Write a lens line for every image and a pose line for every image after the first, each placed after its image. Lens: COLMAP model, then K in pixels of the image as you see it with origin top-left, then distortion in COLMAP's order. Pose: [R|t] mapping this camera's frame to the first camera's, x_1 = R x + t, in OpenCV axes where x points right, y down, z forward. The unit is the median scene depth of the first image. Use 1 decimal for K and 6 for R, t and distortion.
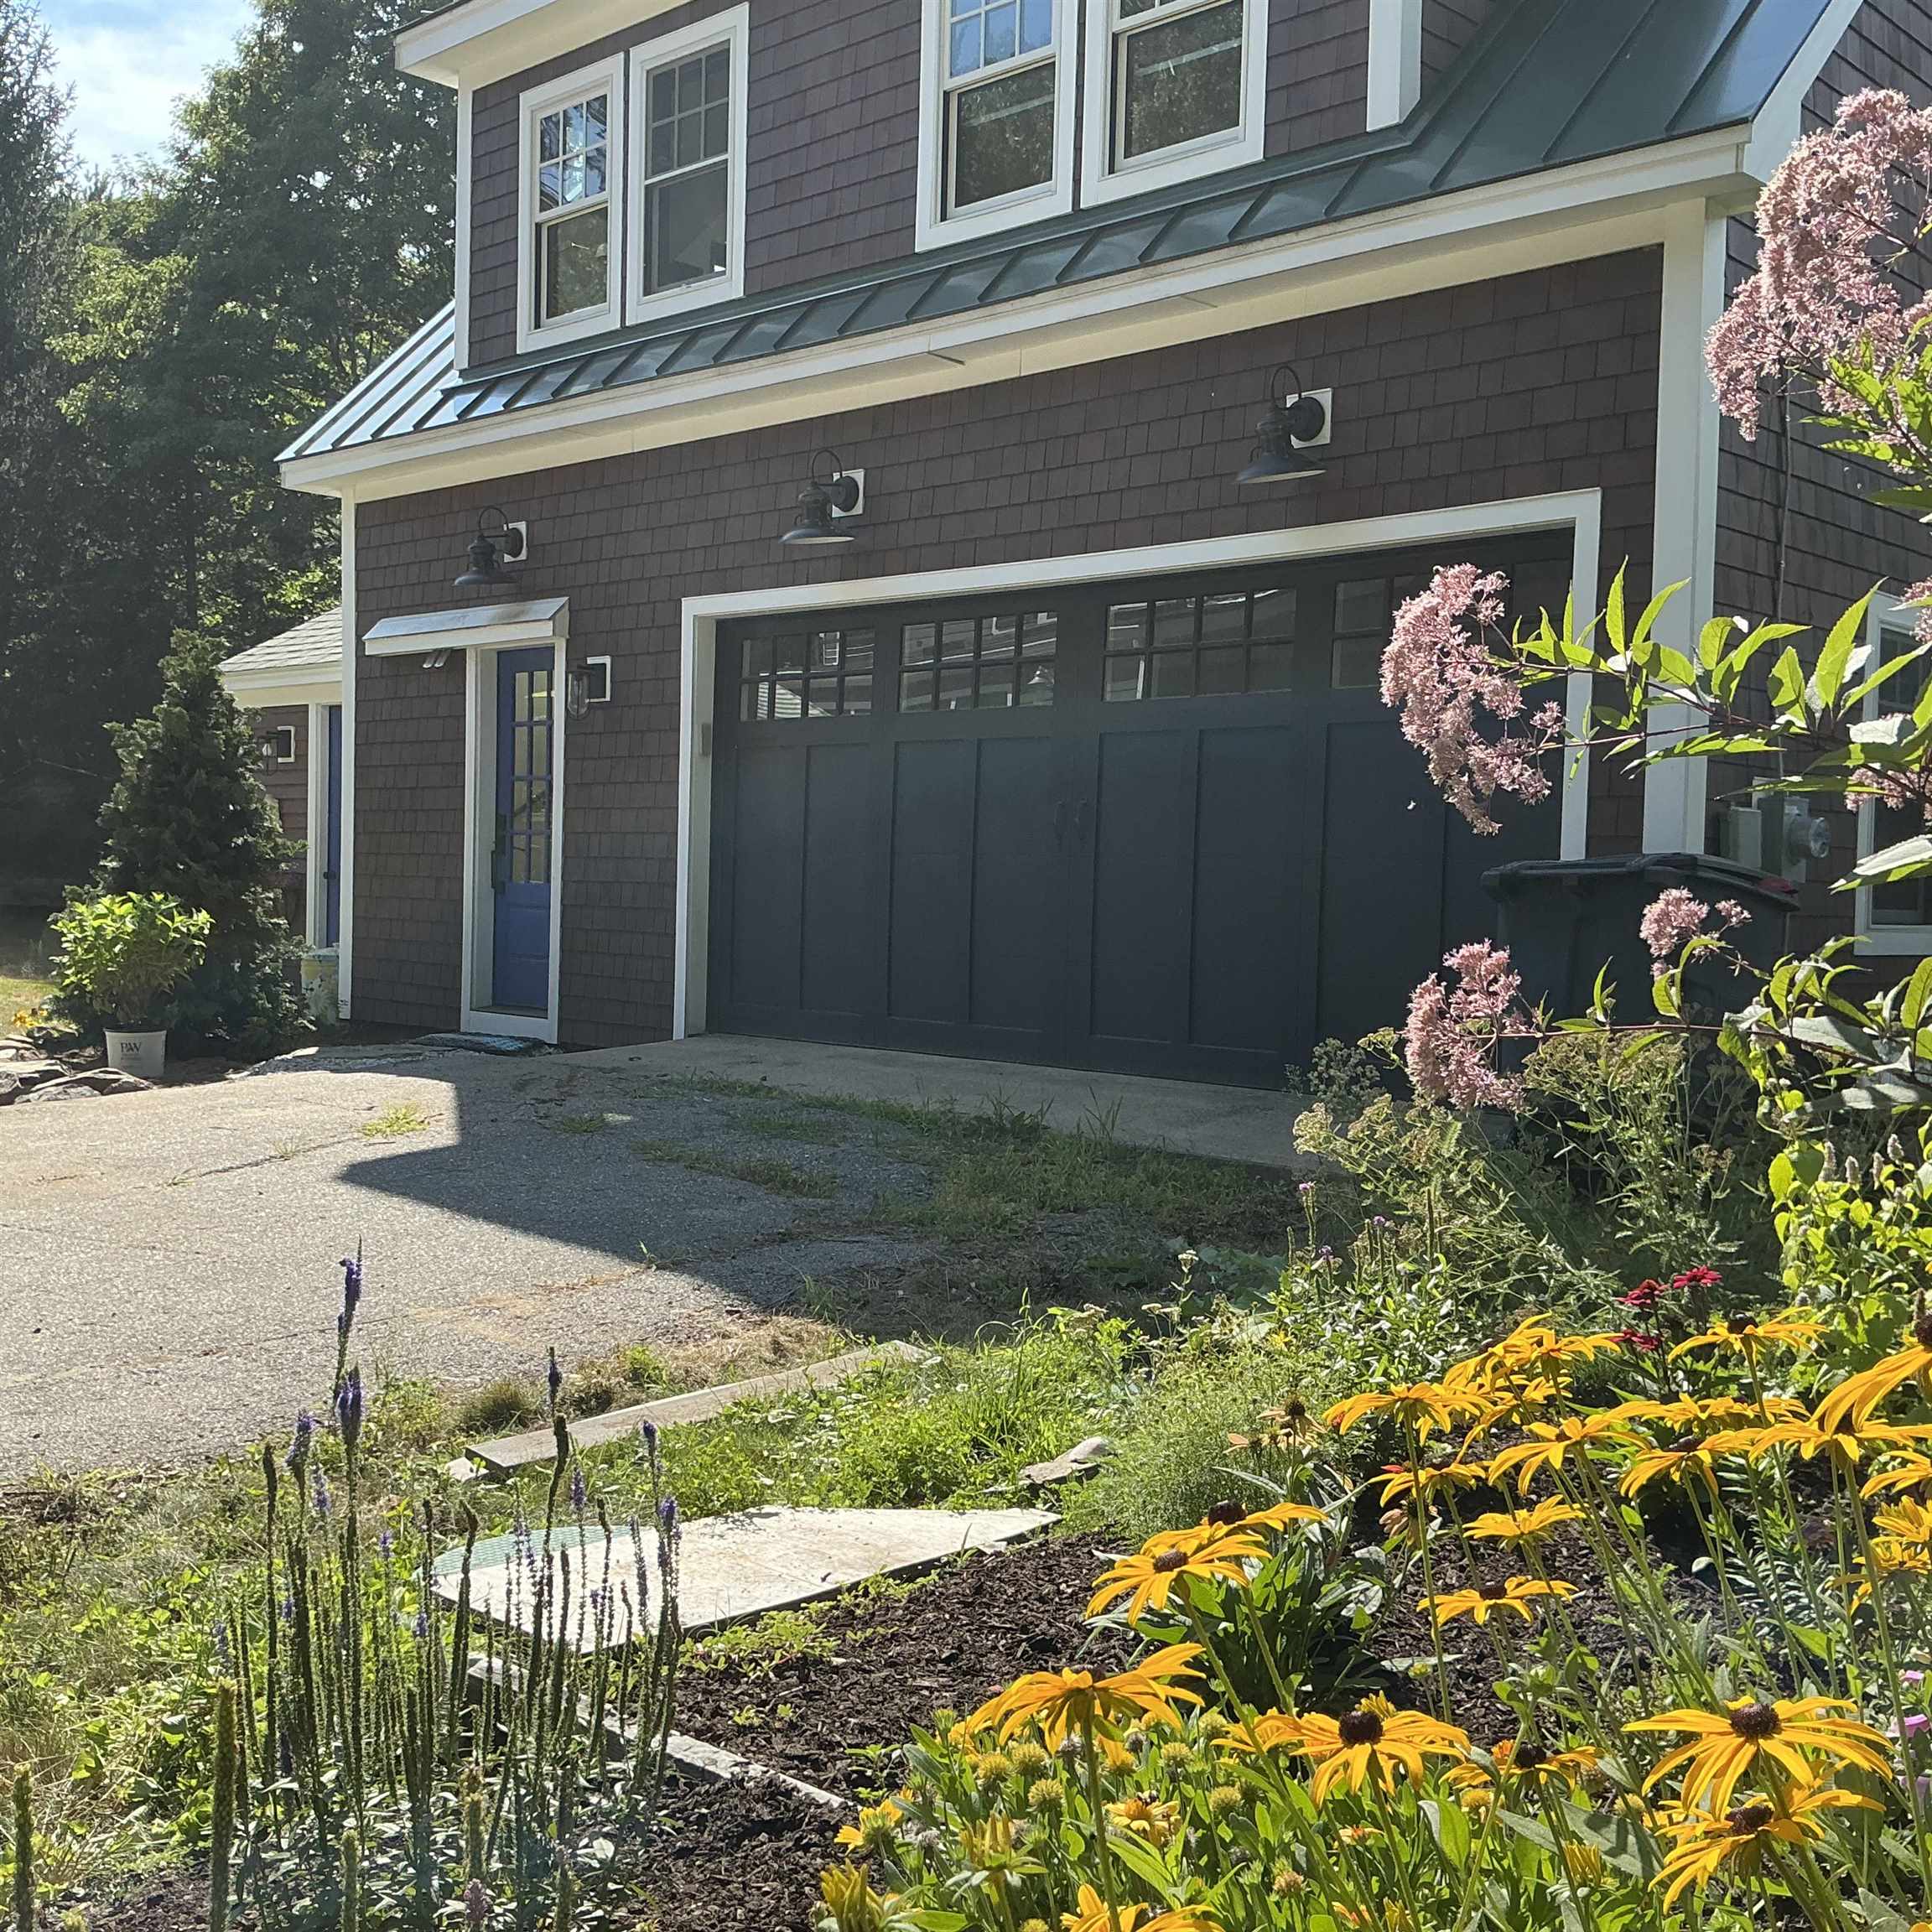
lens RADIAL K [[2158.0, 0, 970.3], [0, 2158.0, 982.0], [0, 0, 1]] dist [-0.047019, 0.000000]
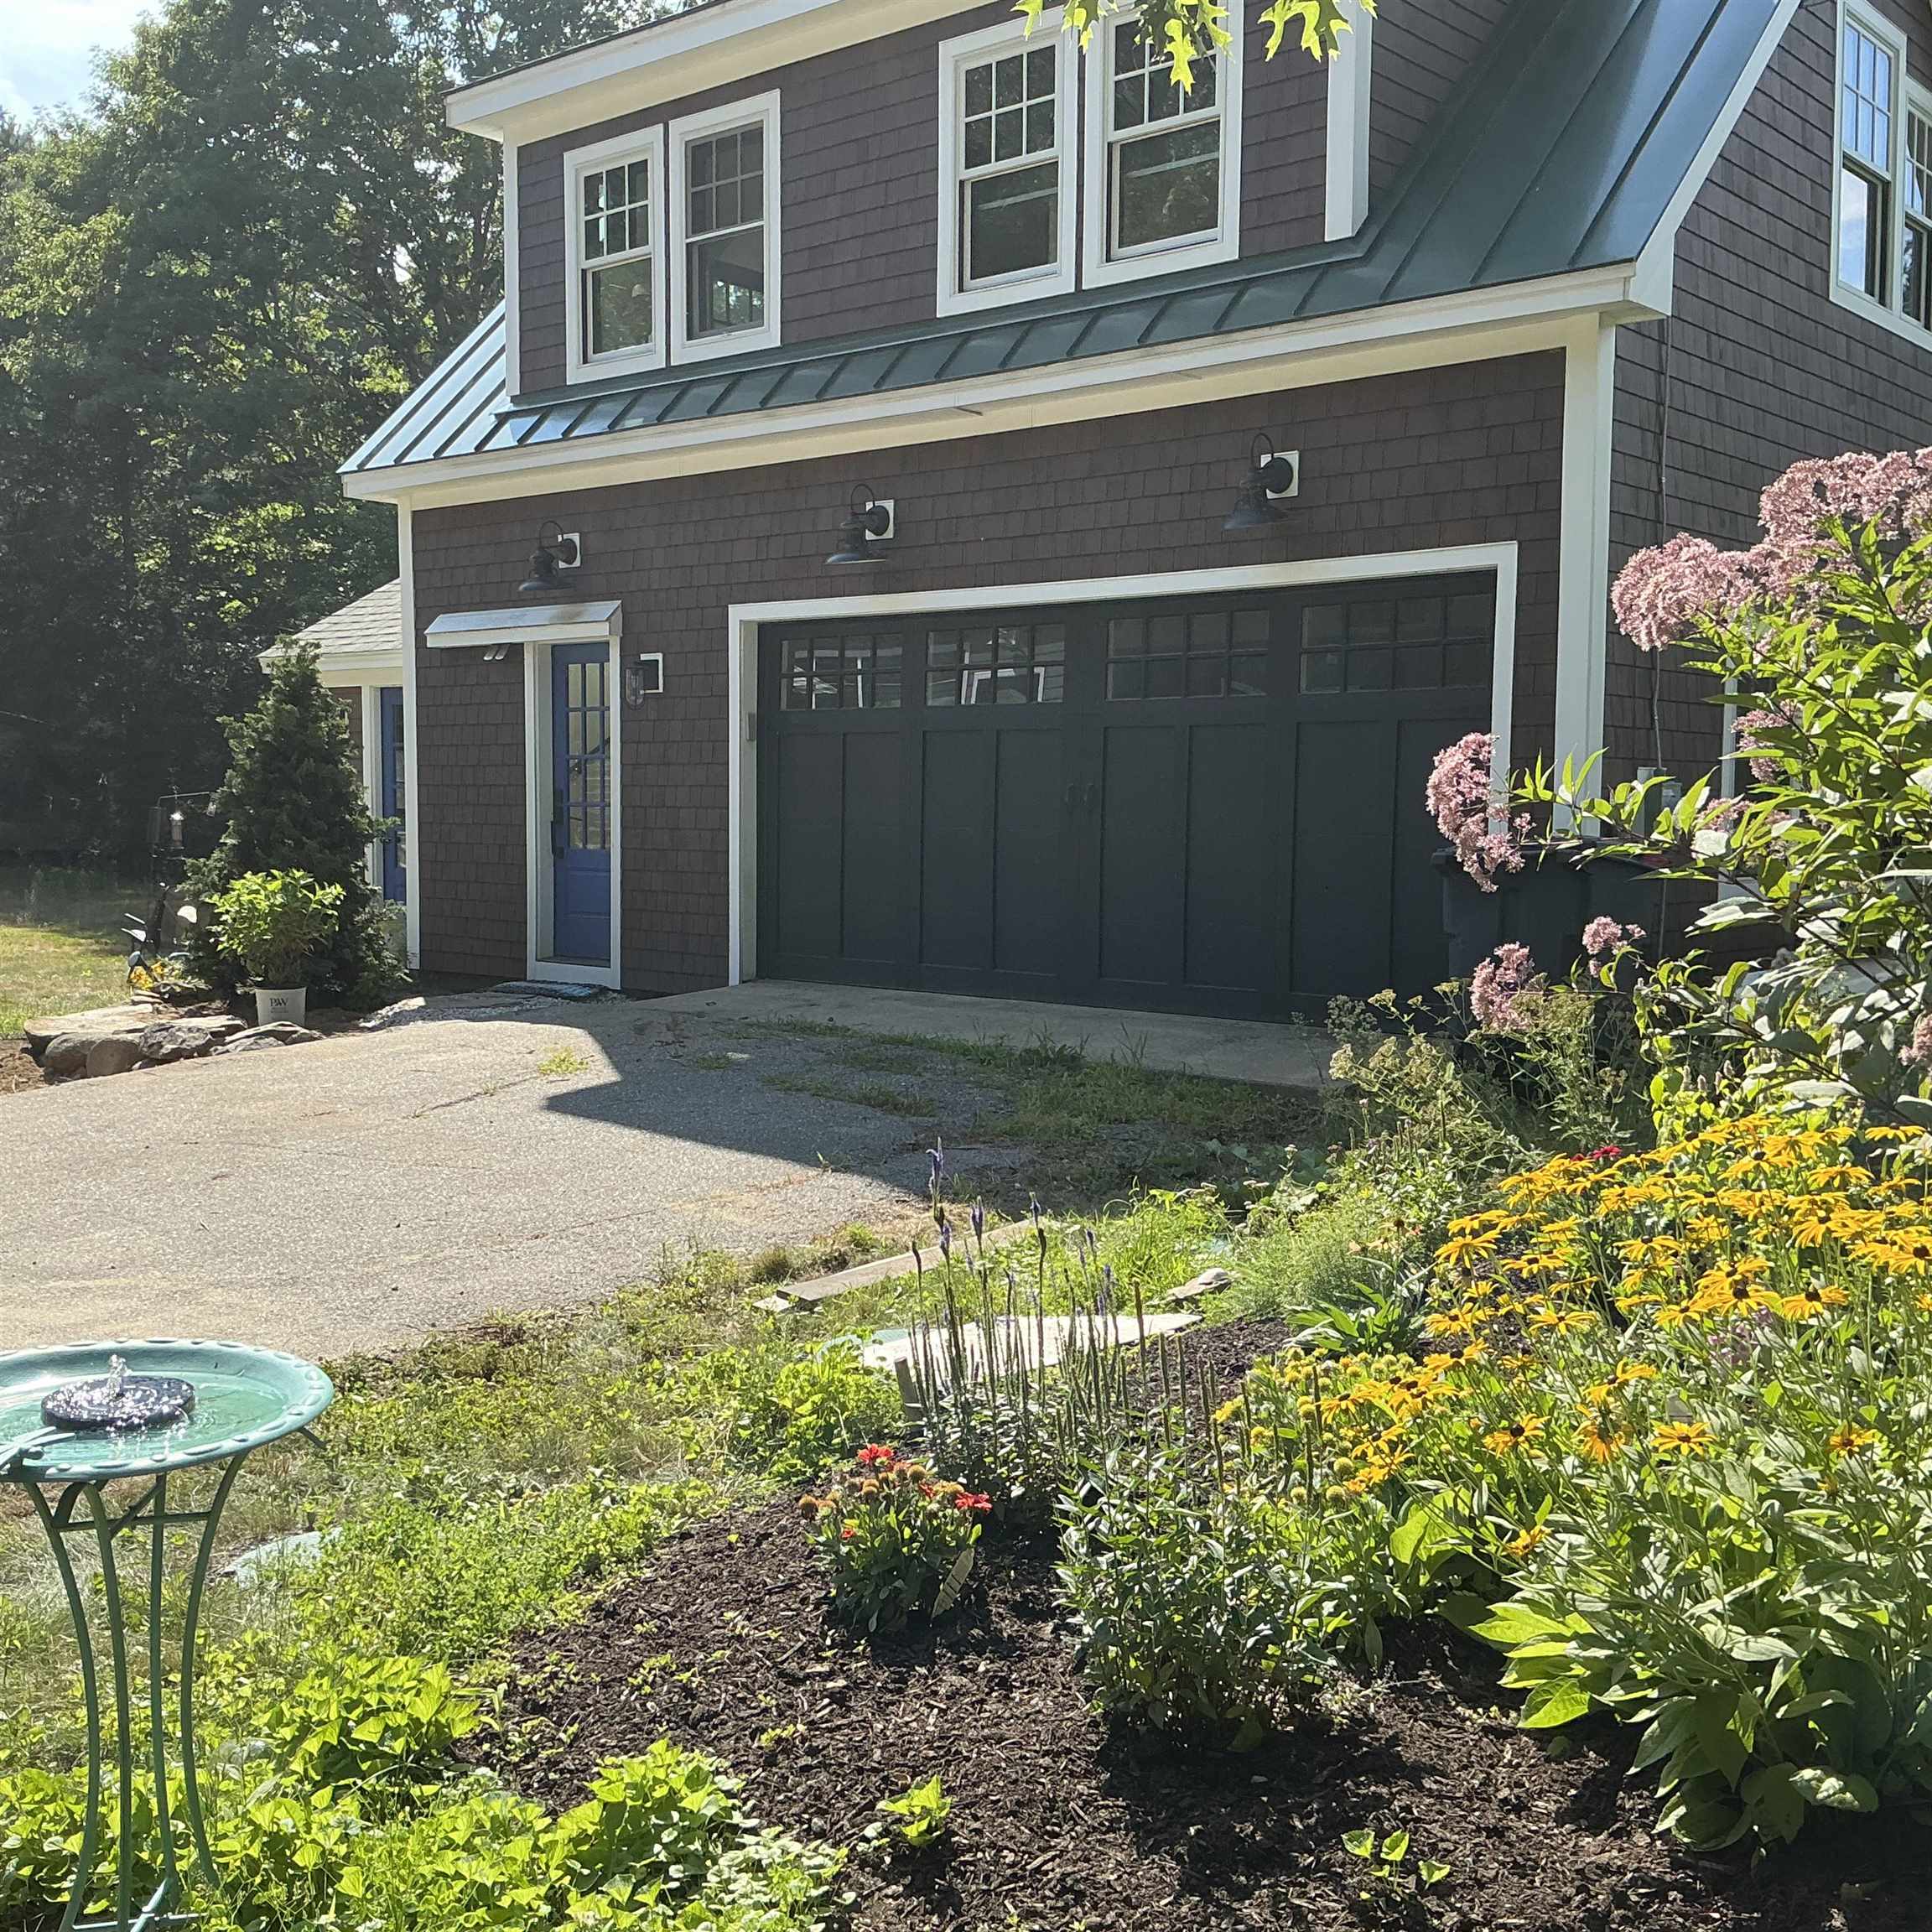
lens RADIAL K [[2158.0, 0, 957.9], [0, 2158.0, 964.7], [0, 0, 1]] dist [-0.047019, 0.000000]
pose [[0.998998, -0.018044, 0.040967, -0.069503], [0.016813, 0.999403, 0.030198, -0.019755], [-0.041488, -0.029479, 0.998704, -0.193398]]
